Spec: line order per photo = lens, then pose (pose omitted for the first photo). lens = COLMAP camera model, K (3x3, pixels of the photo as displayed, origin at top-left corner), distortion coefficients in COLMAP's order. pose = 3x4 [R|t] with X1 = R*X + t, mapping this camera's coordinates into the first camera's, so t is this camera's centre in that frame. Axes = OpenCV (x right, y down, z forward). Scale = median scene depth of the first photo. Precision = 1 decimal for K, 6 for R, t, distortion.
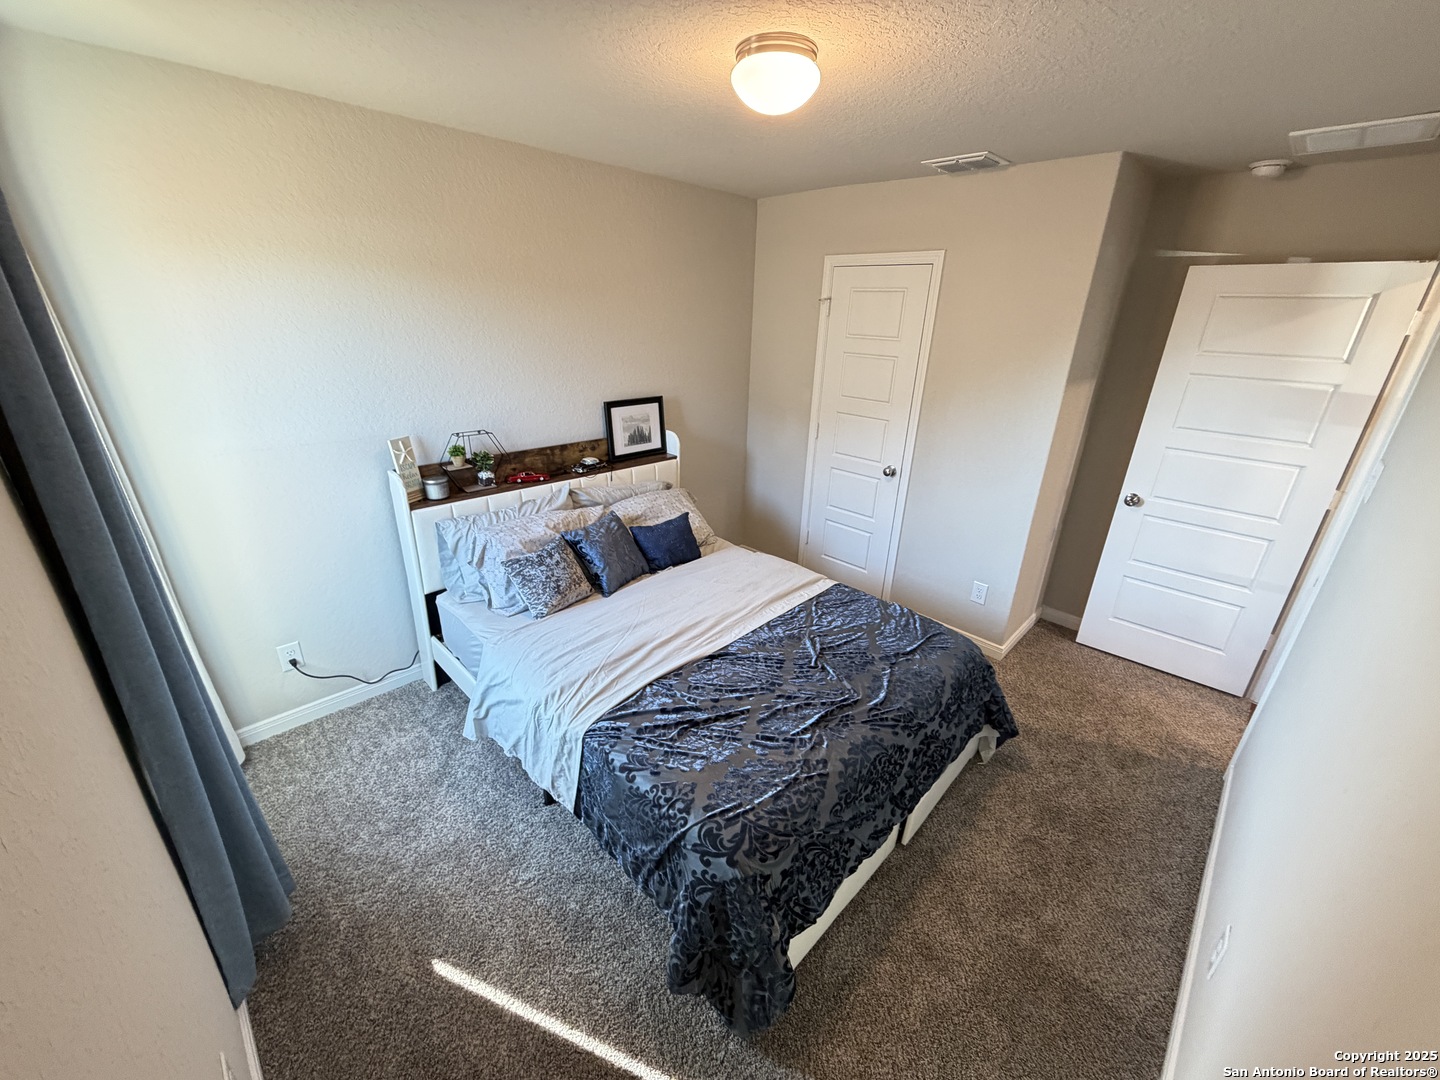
lens RADIAL K [[573.4, 0, 718.0], [0, 573.4, 539.5], [0, 0, 1]] dist [-0.000187, 0.000132]
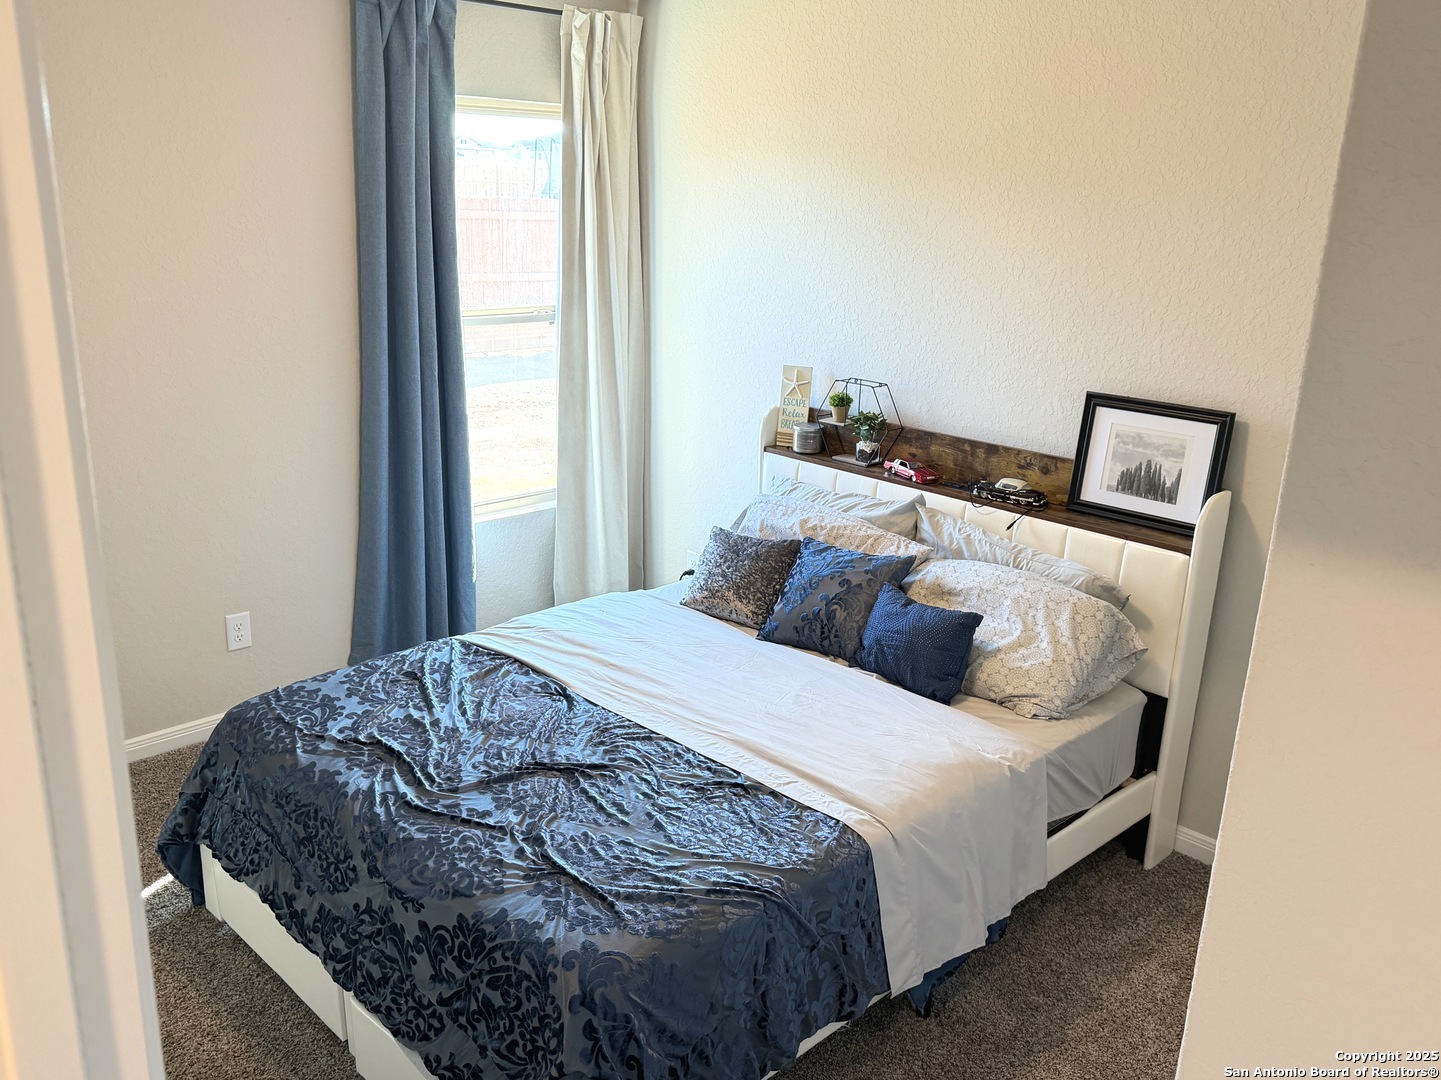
lens RADIAL K [[1171.8, 0, 720.5], [0, 1171.8, 540.0], [0, 0, 1]] dist [0.005141, 0.000591]
pose [[-0.008052, 0.249297, -0.968394, 0.926712], [-0.405882, 0.884248, 0.231010, -0.250794], [0.913890, 0.394913, 0.094066, 0.706323]]
